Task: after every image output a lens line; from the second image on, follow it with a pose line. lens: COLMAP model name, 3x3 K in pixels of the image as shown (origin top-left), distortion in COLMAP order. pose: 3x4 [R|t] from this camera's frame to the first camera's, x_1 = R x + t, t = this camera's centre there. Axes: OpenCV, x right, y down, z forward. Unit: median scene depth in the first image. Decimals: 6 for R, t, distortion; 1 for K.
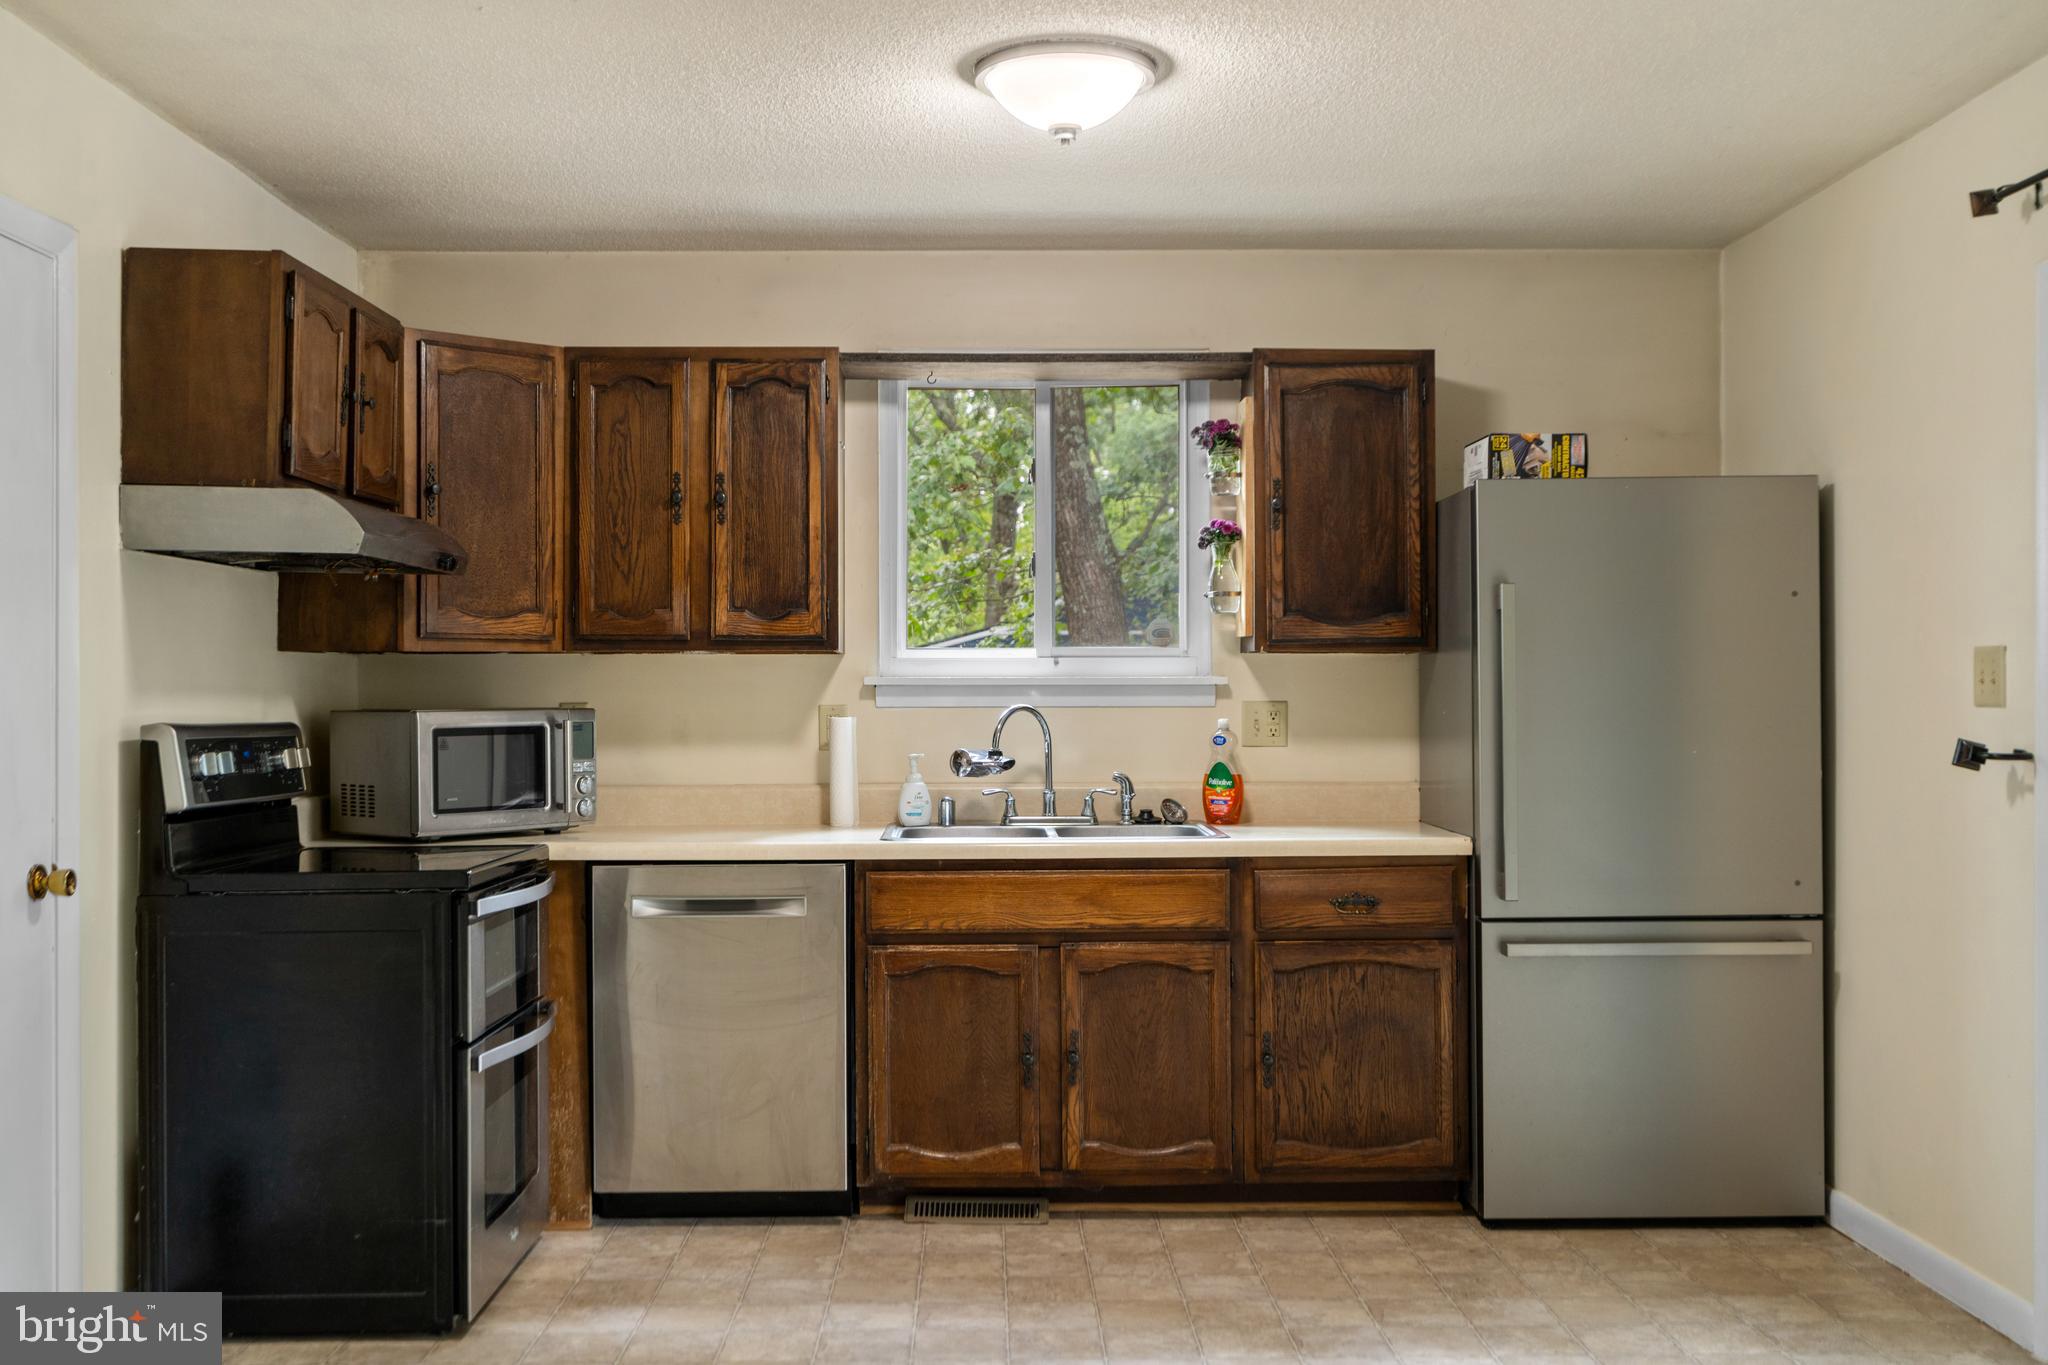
lens RADIAL K [[2053.0, 0, 1023.3], [0, 2053.0, 681.1], [0, 0, 1]] dist [-0.007033, 0.000000]
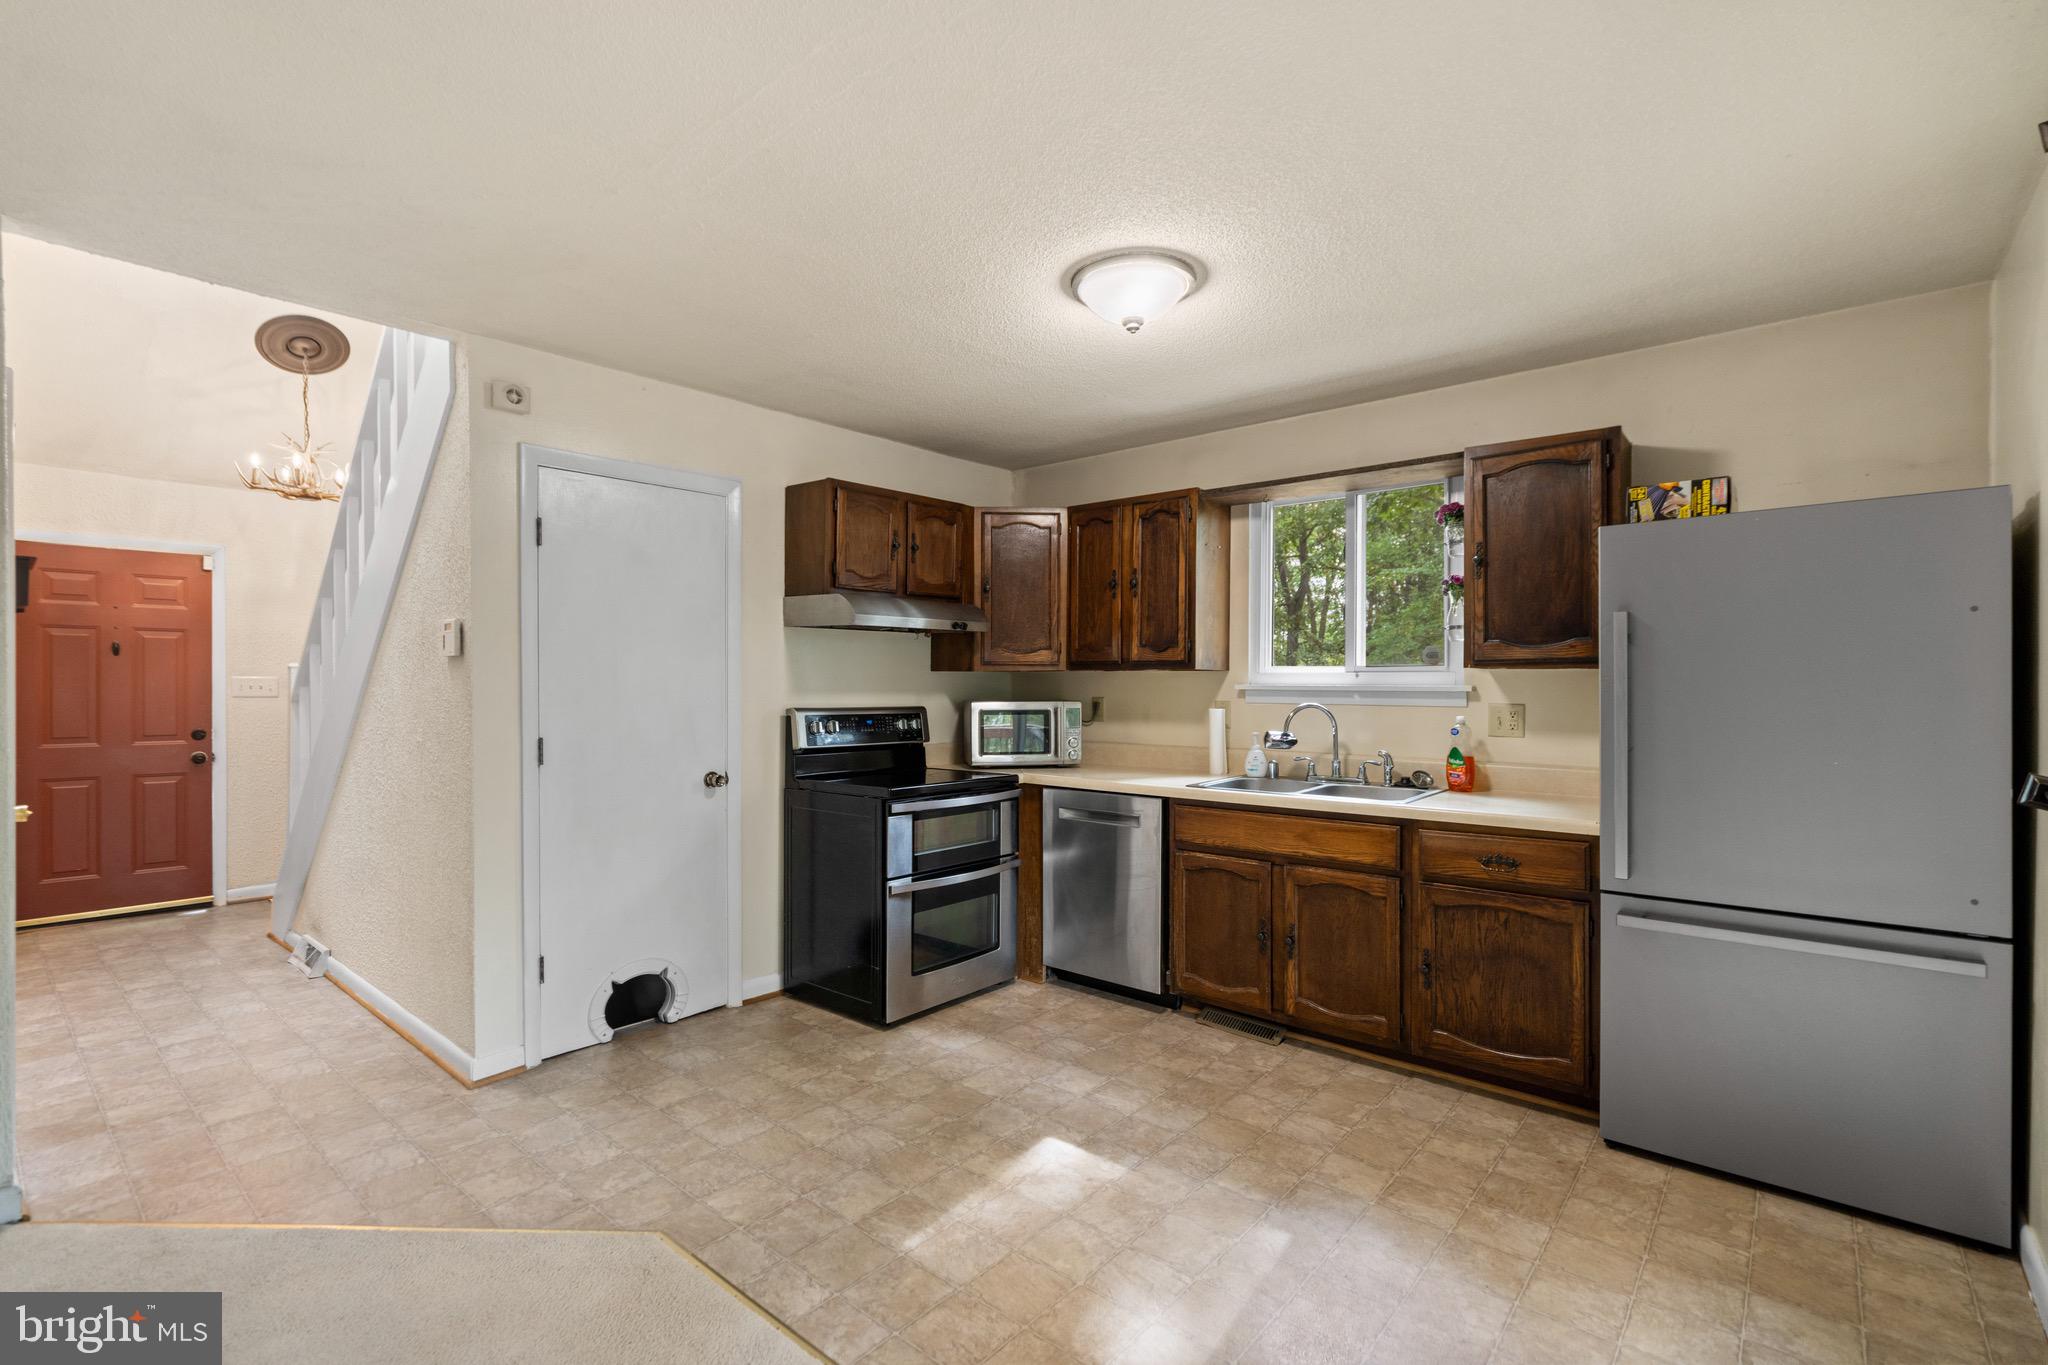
lens RADIAL K [[944.7, 0, 1024.4], [0, 944.7, 685.3], [0, 0, 1]] dist [-0.003060, 0.001087]
pose [[0.740779, 0.007245, -0.671710, 0.339471], [0.000349, 0.999938, 0.011171, -0.011070], [0.671749, -0.008510, 0.740730, 0.354661]]
